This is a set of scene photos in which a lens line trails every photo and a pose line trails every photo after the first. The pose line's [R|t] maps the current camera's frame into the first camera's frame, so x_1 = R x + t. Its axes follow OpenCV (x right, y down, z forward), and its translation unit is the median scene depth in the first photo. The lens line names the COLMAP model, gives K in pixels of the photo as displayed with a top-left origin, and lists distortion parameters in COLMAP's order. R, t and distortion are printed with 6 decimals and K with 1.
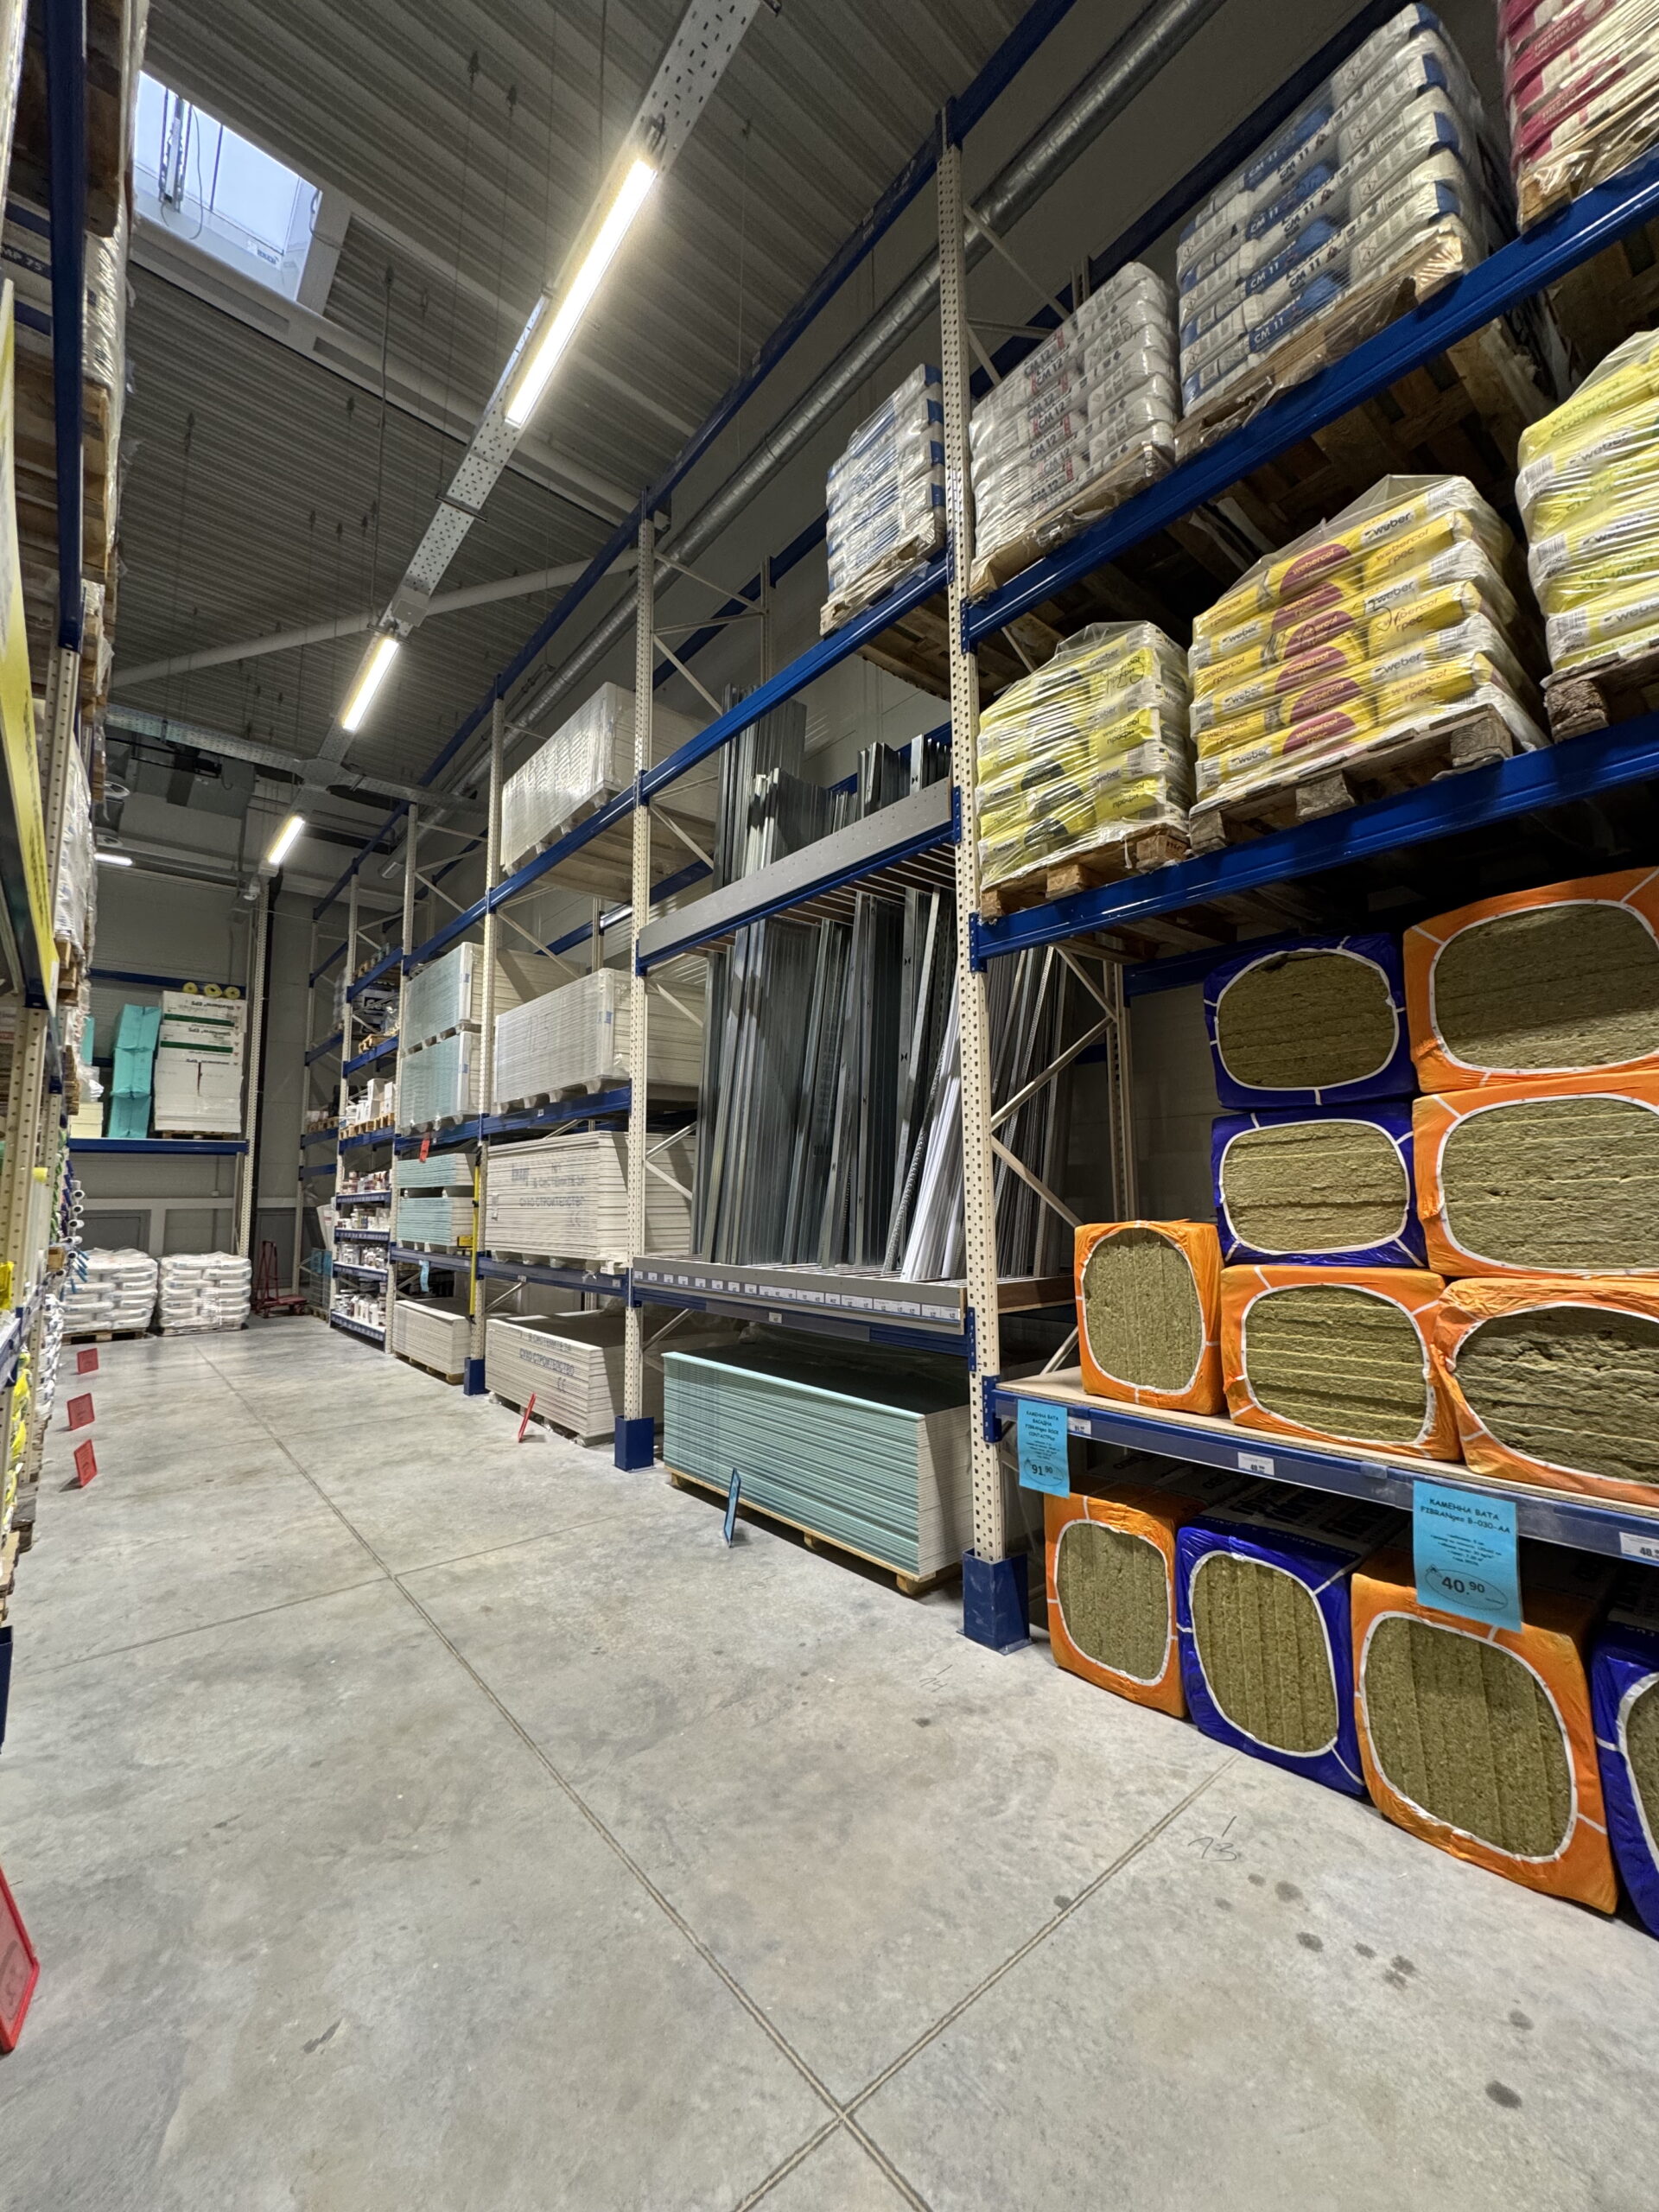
lens RADIAL K [[876.9, 0, 831.1], [0, 876.9, 1106.7], [0, 0, 1]] dist [-0.002440, 0.000073]
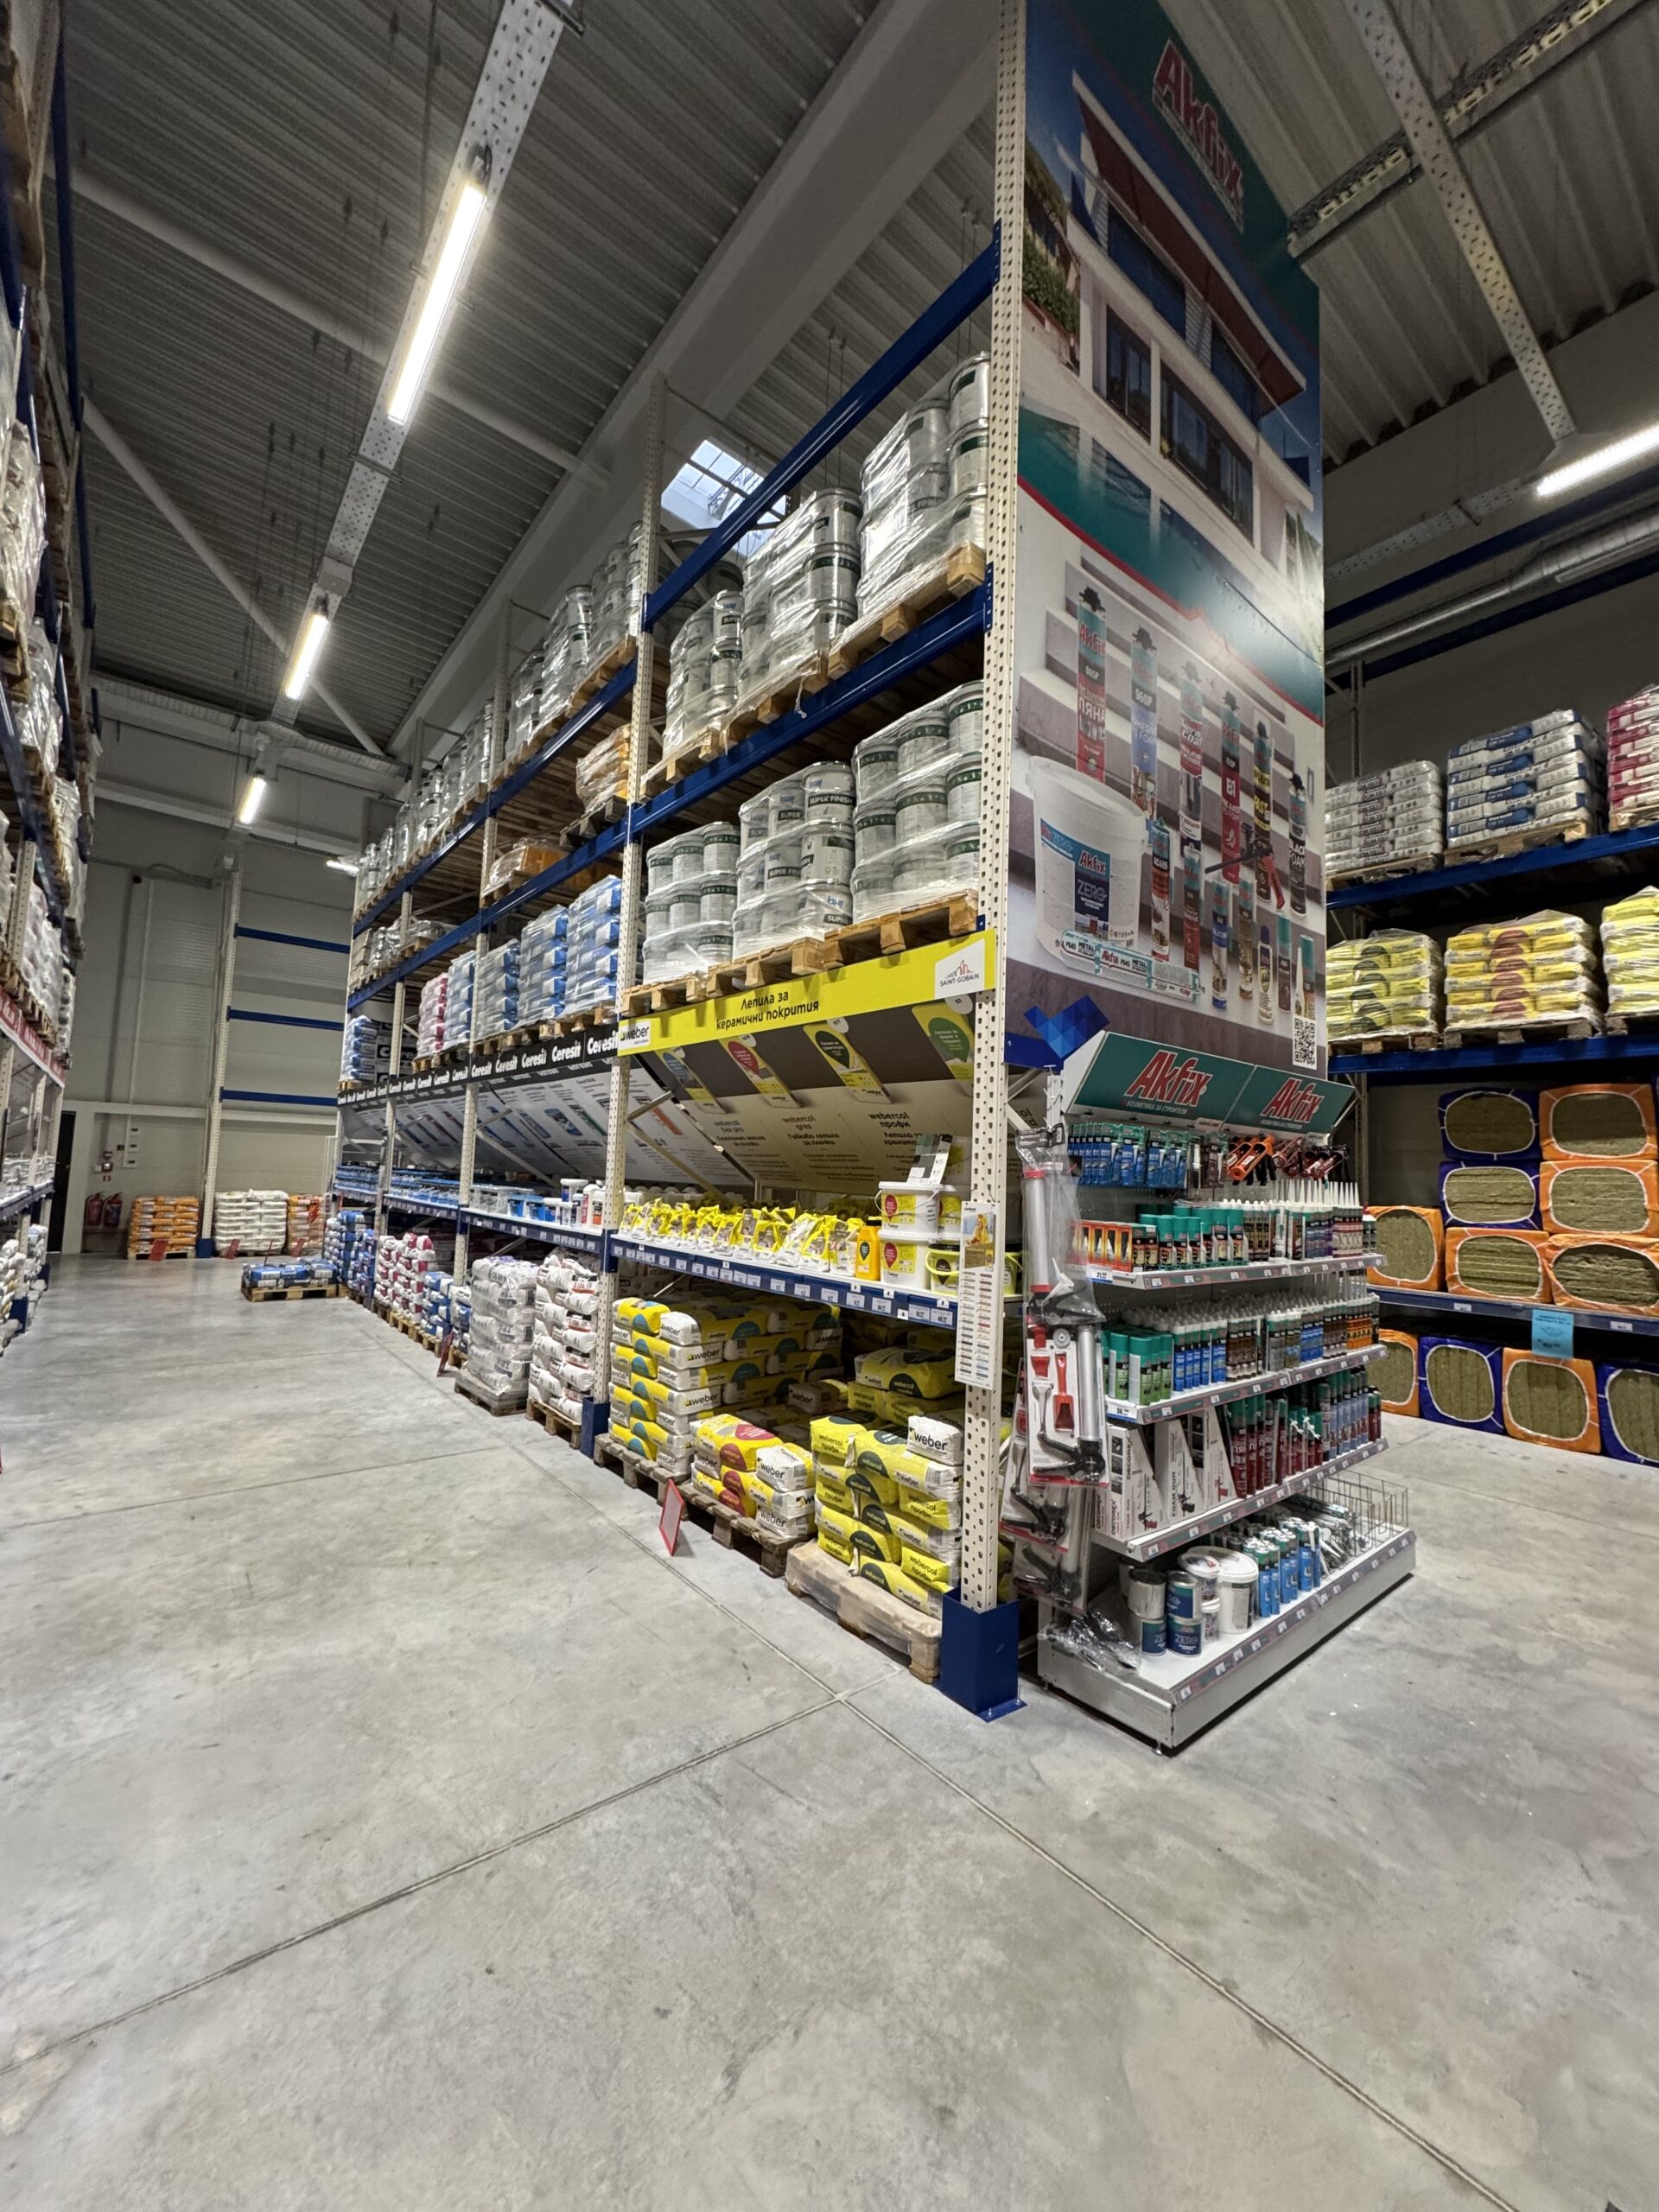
lens RADIAL K [[876.9, 0, 829.6], [0, 876.9, 1109.4], [0, 0, 1]] dist [-0.002440, 0.000073]
pose [[0.998670, 0.044322, -0.026355, -1.278878], [-0.043458, 0.998526, 0.032510, -0.150803], [0.027758, -0.031322, 0.999124, -1.519235]]
